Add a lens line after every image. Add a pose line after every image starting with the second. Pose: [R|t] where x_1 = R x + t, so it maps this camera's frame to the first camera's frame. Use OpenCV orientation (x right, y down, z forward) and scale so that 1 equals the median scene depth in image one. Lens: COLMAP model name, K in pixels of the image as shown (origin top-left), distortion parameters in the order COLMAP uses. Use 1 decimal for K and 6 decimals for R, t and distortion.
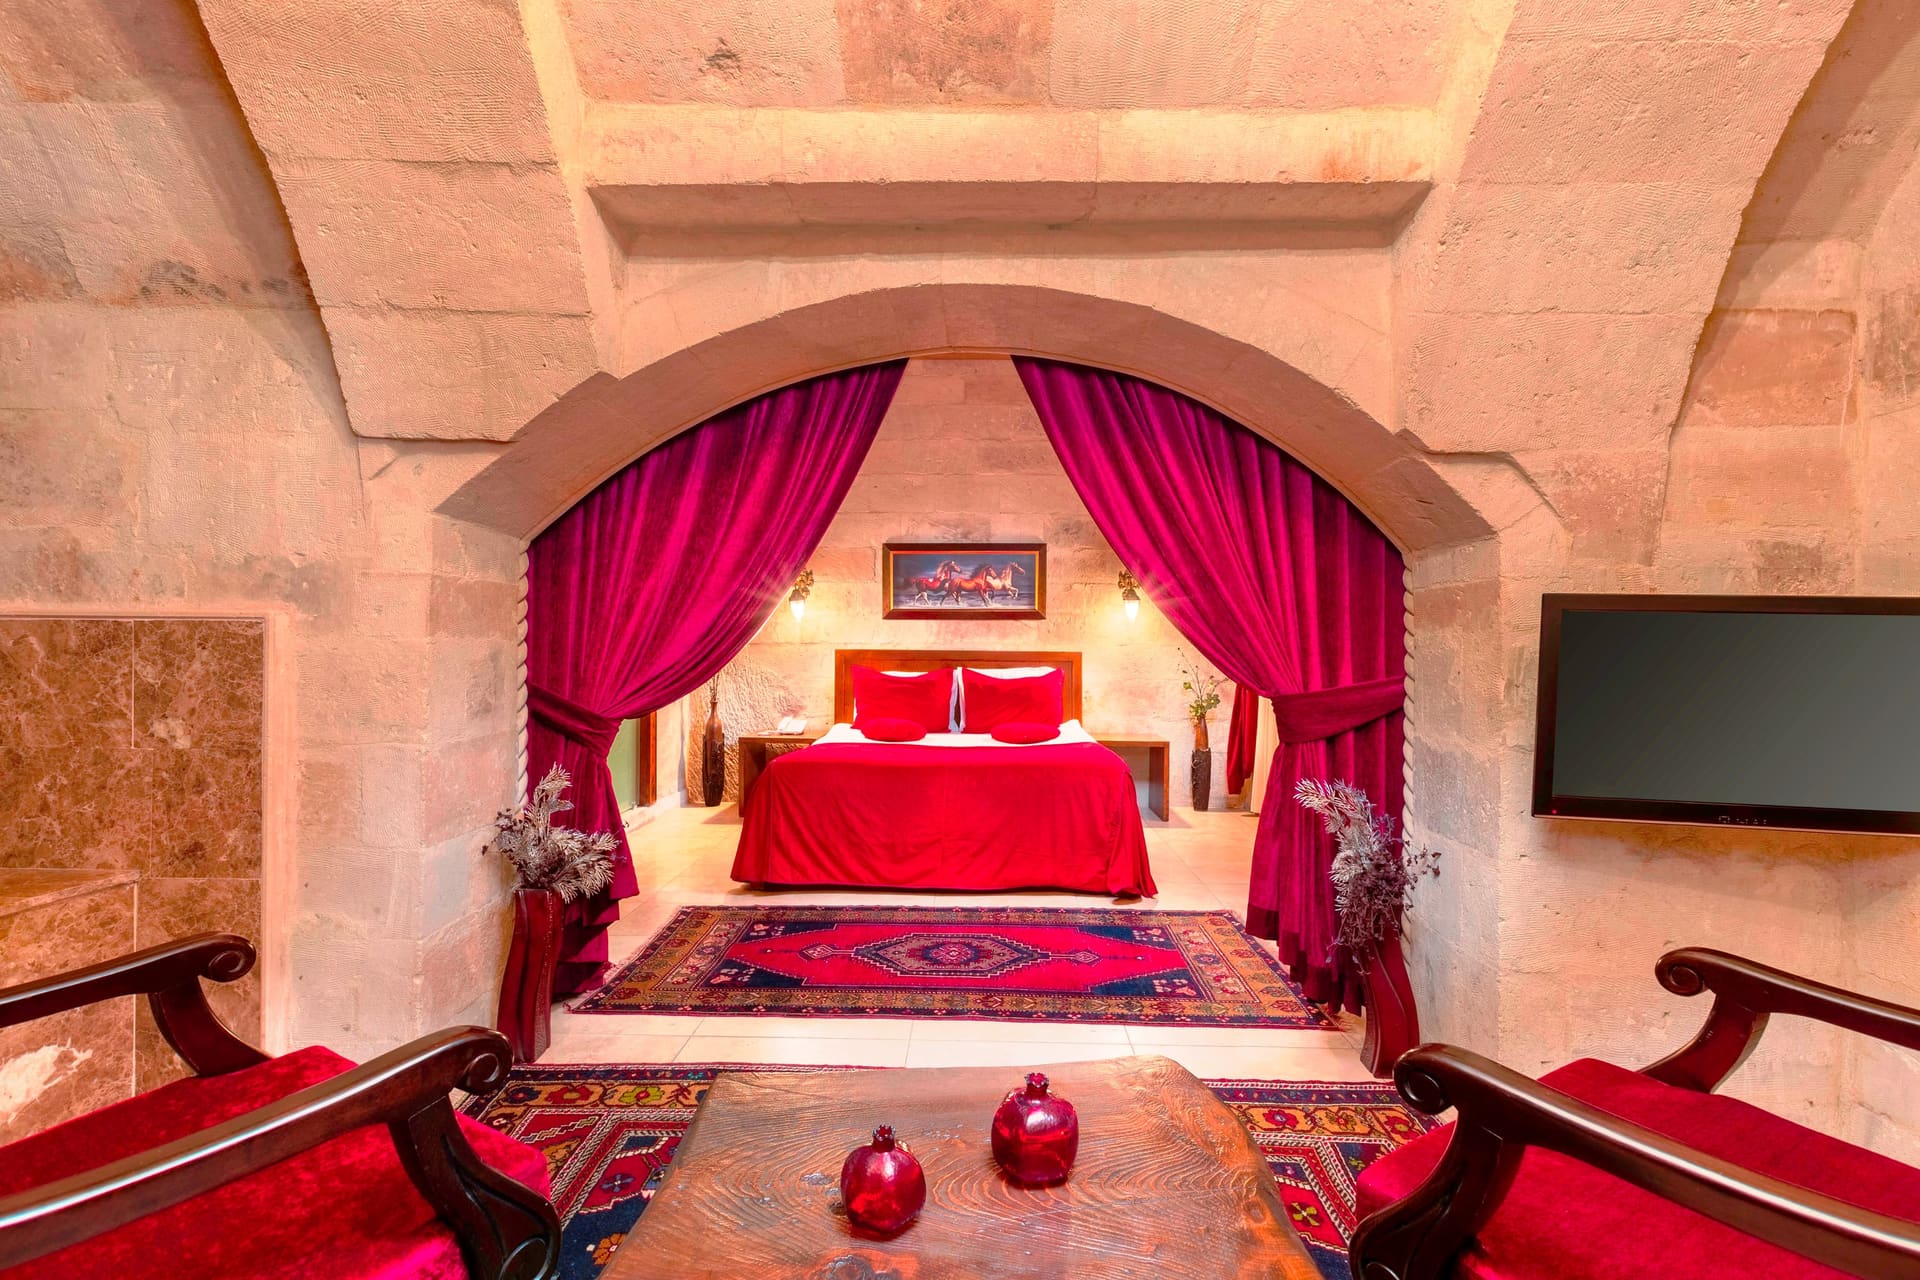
lens RADIAL K [[877.7, 0, 956.0], [0, 877.7, 643.6], [0, 0, 1]] dist [0.001176, 0.000013]
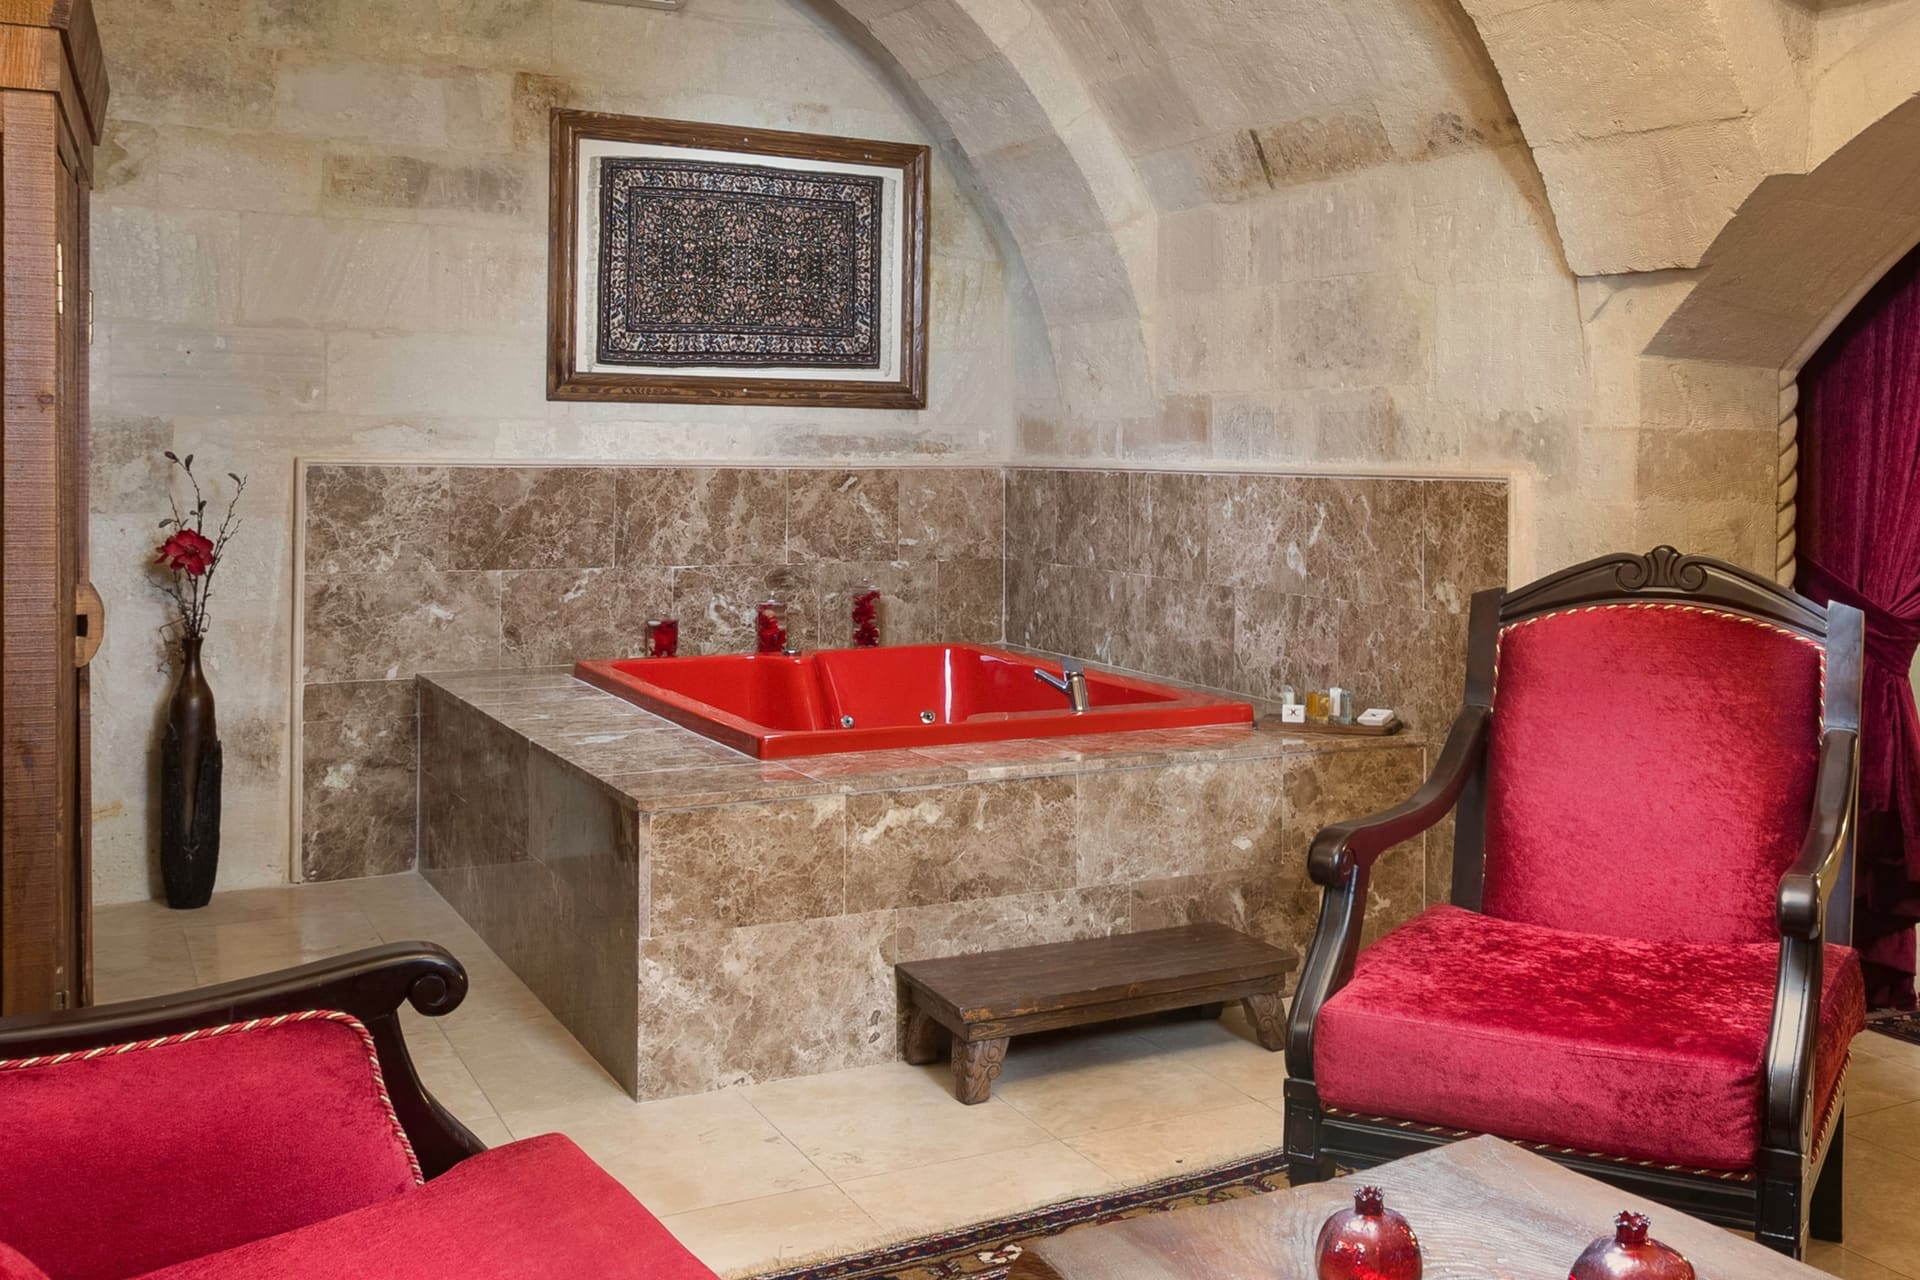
lens RADIAL K [[1346.4, 0, 960.0], [0, 1346.4, 640.0], [0, 0, 1]] dist [0.004806, 0.000906]
pose [[0.416125, 0.096137, -0.904211, 0.273126], [0.001685, 0.994312, 0.106492, -0.011822], [0.909306, -0.045837, 0.413596, -0.127098]]
